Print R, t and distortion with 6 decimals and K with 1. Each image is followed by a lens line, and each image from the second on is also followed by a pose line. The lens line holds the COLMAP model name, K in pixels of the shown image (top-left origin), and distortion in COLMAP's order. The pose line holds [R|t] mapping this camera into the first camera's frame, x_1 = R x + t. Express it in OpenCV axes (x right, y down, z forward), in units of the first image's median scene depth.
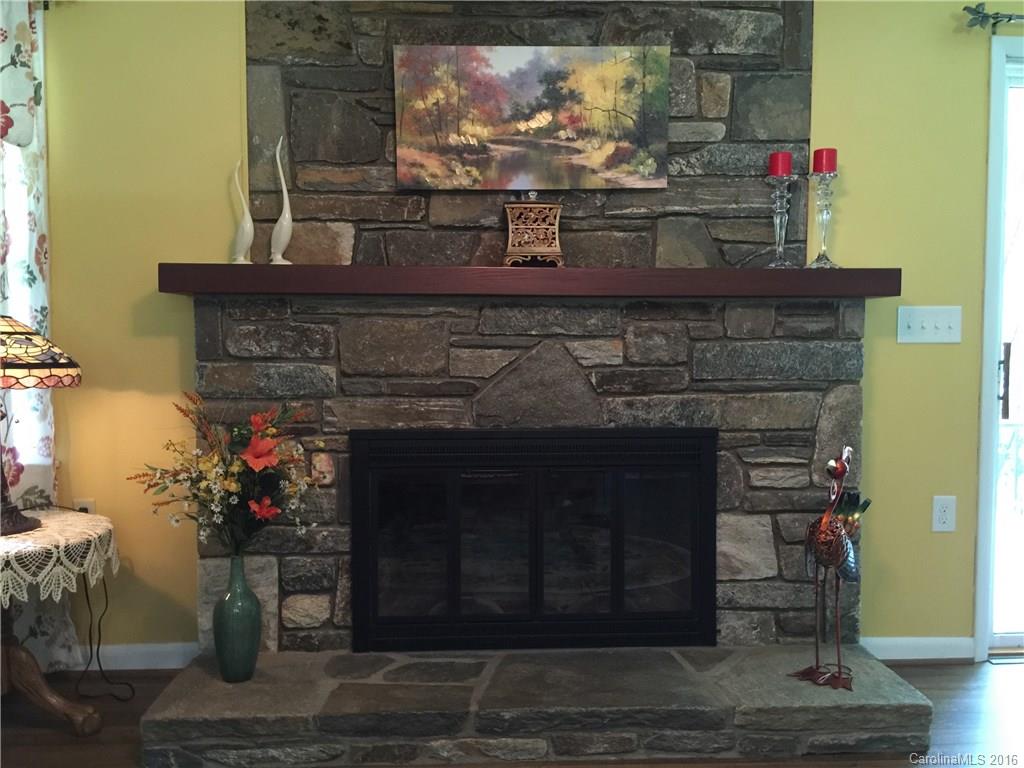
lens RADIAL K [[864.6, 0, 516.6], [0, 864.6, 385.3], [0, 0, 1]] dist [0.033067, -0.029659]
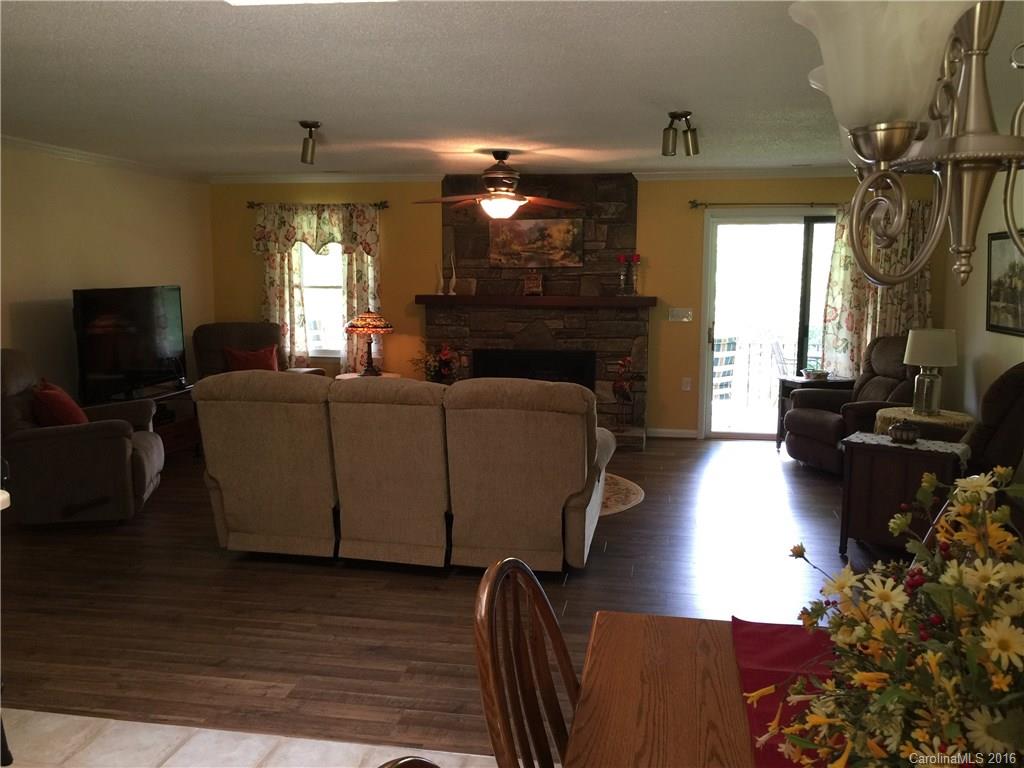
lens RADIAL K [[864.6, 0, 511.2], [0, 864.6, 386.2], [0, 0, 1]] dist [0.033067, -0.029659]
pose [[0.974515, 0.030034, -0.222301, 0.603492], [-0.013811, 0.997150, 0.074171, -0.043590], [0.223896, -0.069211, 0.972153, -1.890806]]
